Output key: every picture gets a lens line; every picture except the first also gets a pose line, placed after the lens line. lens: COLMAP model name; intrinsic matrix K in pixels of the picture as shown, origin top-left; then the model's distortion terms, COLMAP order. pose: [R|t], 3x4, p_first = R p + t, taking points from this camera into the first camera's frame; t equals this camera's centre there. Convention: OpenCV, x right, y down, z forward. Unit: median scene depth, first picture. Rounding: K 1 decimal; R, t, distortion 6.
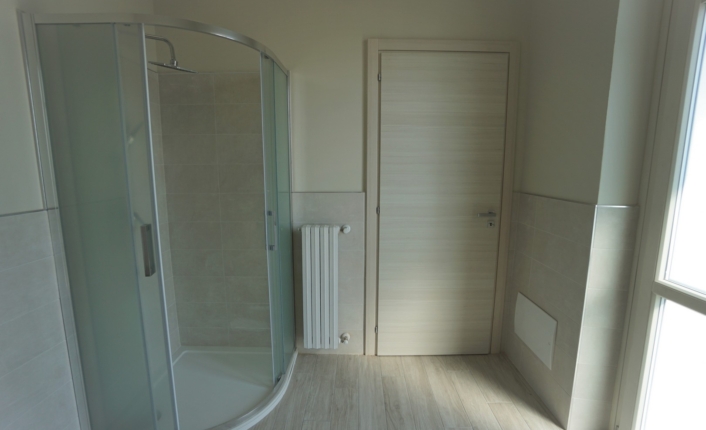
lens RADIAL K [[320.9, 0, 348.0], [0, 320.9, 212.8], [0, 0, 1]] dist [-0.071998, 0.026486]
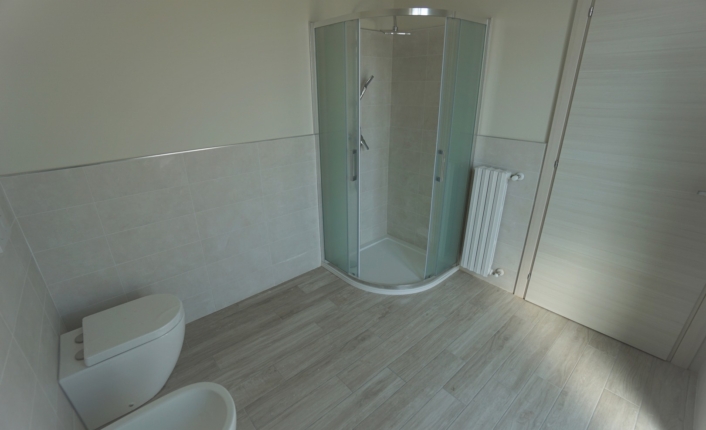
lens RADIAL K [[320.9, 0, 348.0], [0, 320.9, 212.8], [0, 0, 1]] dist [-0.071998, 0.026486]
pose [[0.663383, 0.270850, -0.697541, 0.384314], [-0.094196, 0.955004, 0.281238, -0.074608], [0.742328, -0.120863, 0.659046, -0.110127]]
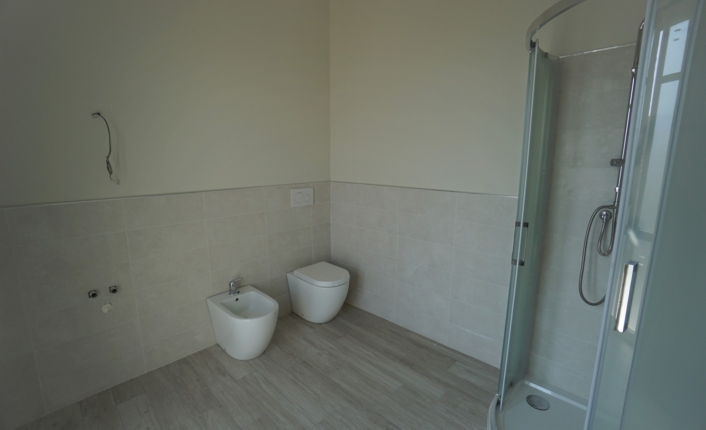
lens RADIAL K [[320.9, 0, 348.0], [0, 320.9, 212.8], [0, 0, 1]] dist [-0.071998, 0.026486]
pose [[-0.698661, 0.124167, -0.704596, 0.394512], [-0.102716, 0.957215, 0.270535, -0.158887], [0.708041, 0.261386, -0.656015, 0.868586]]
